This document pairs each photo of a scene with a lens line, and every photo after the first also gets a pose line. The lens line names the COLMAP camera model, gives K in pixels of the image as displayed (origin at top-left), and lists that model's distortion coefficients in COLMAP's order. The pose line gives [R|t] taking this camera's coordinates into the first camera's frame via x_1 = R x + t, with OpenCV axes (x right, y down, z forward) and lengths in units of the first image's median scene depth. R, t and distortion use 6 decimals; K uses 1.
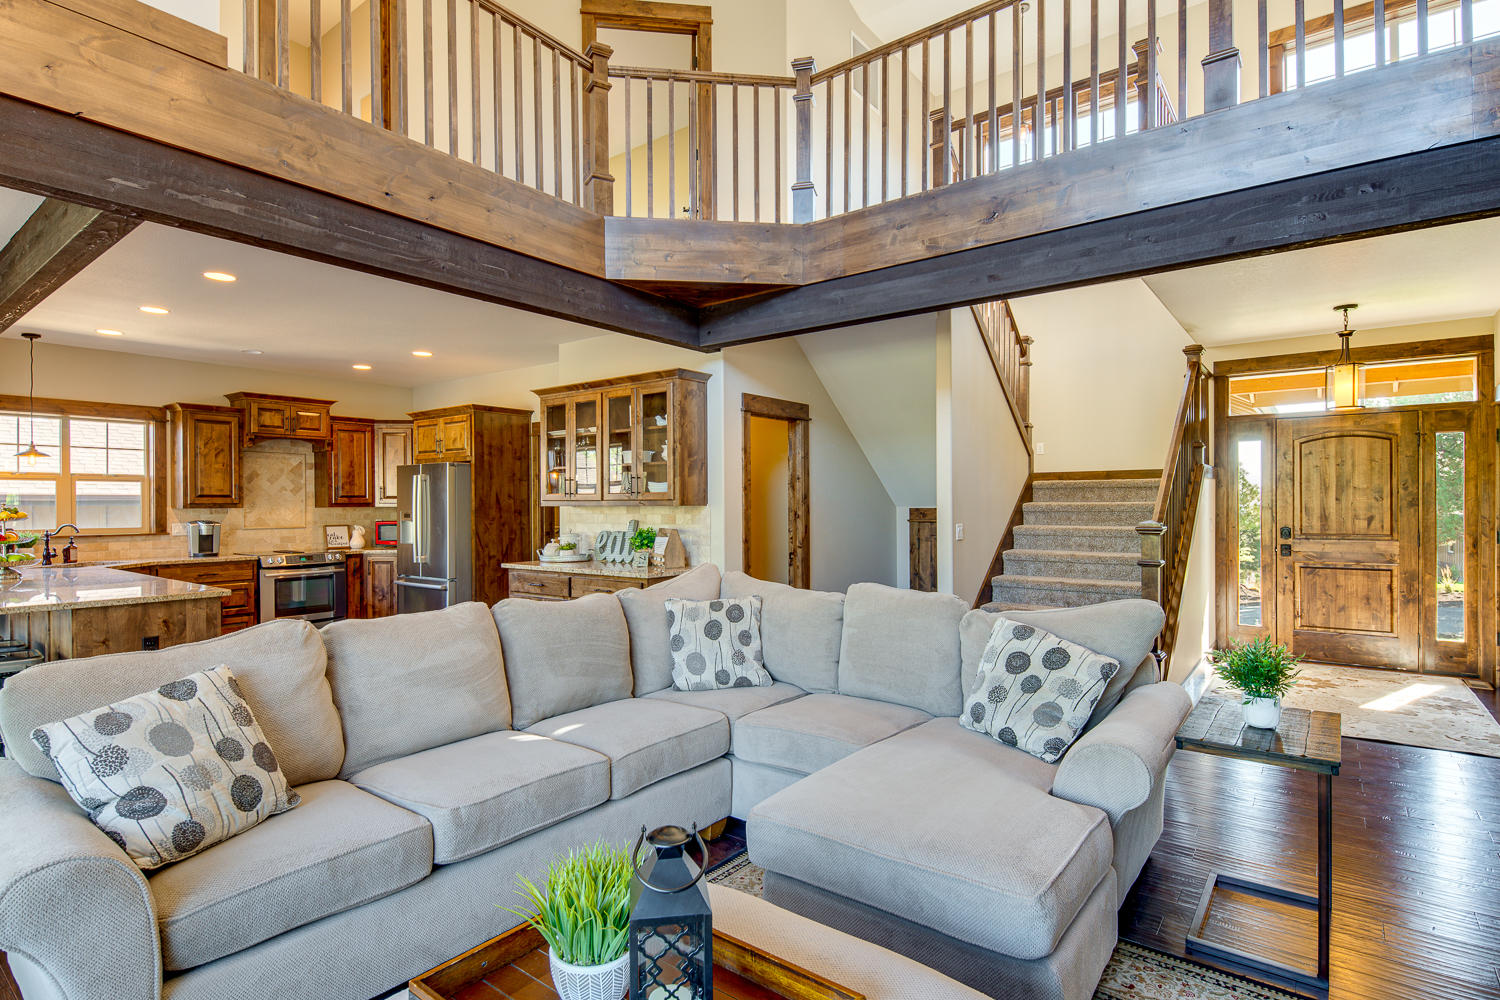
lens RADIAL K [[751.0, 0, 746.8], [0, 751.0, 501.3], [0, 0, 1]] dist [0.008505, -0.008420]
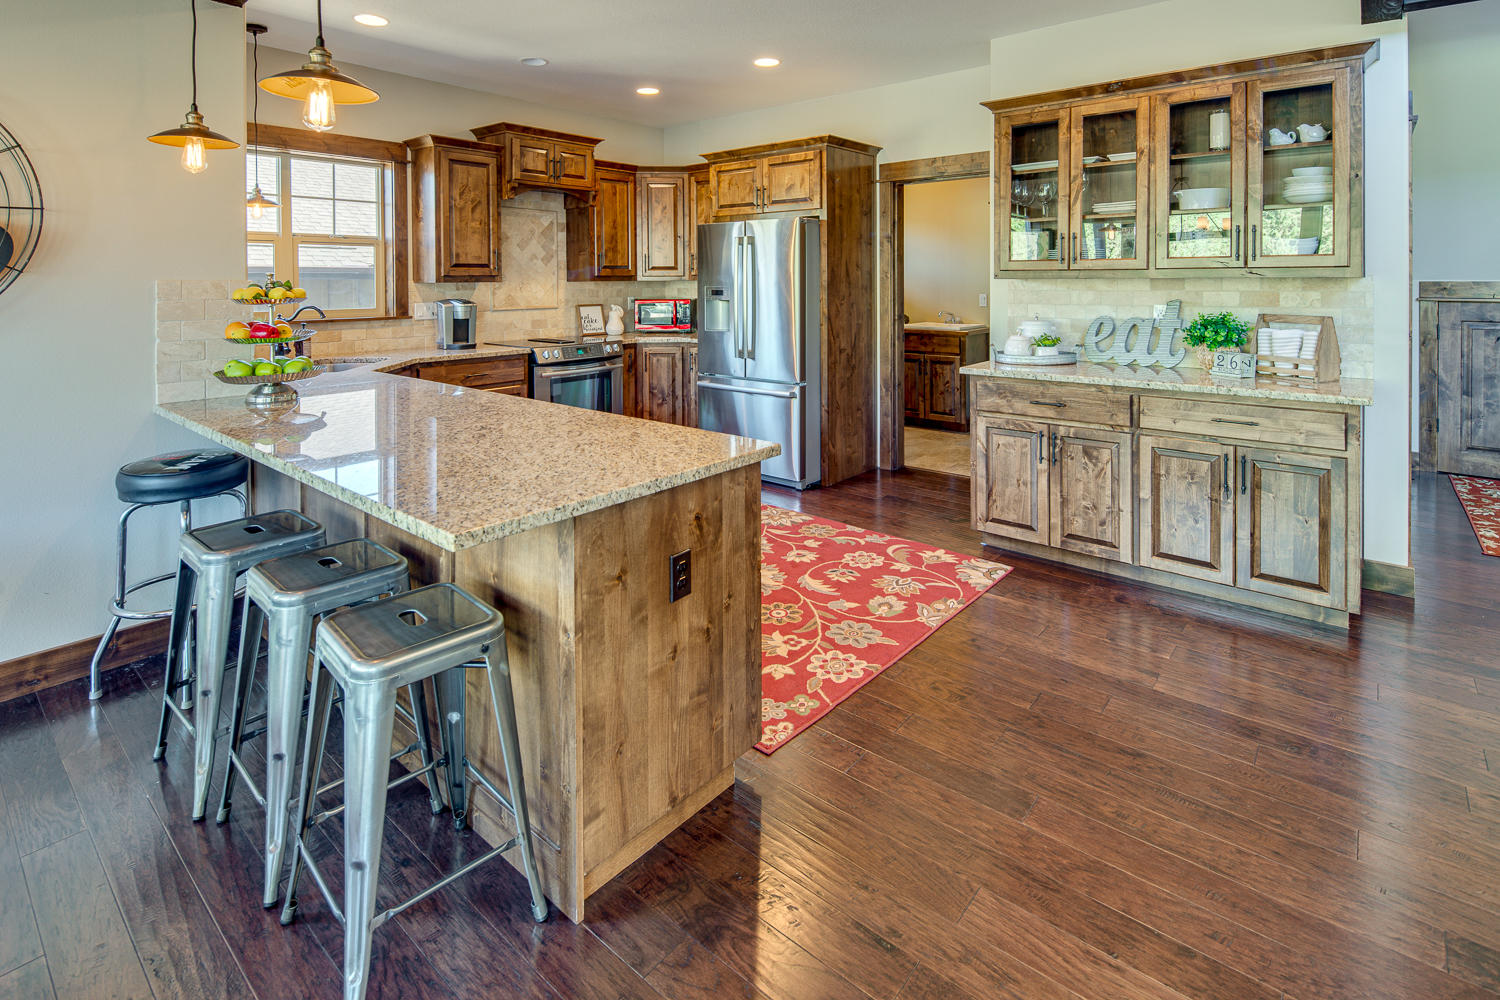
lens RADIAL K [[751.0, 0, 749.7], [0, 751.0, 284.1], [0, 0, 1]] dist [0.008505, -0.008420]
pose [[0.998369, 0.000227, -0.057084, -0.391183], [0.000266, 0.999963, 0.008634, 0.004687], [0.057084, -0.008636, 0.998332, 0.286038]]
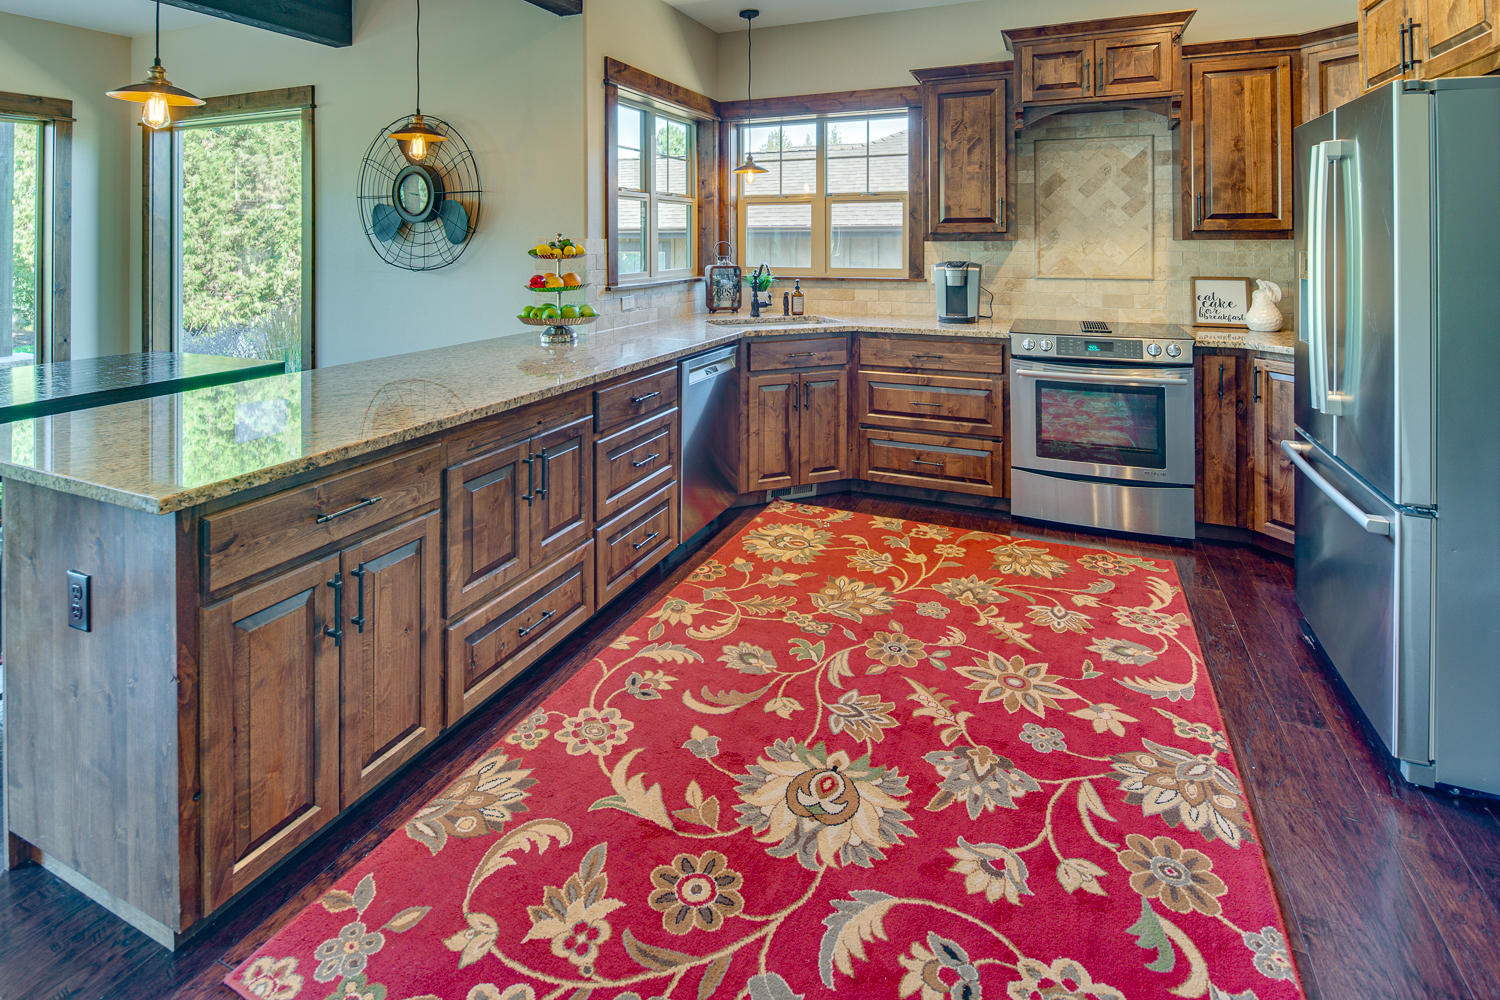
lens RADIAL K [[750.2, 0, 746.2], [0, 750.2, 242.2], [0, 0, 1]] dist [0.000380, -0.006382]
pose [[0.233977, 0.005110, -0.972229, -0.178855], [0.004031, 0.999972, 0.006226, 0.005701], [0.972234, -0.005376, 0.233950, 0.687459]]
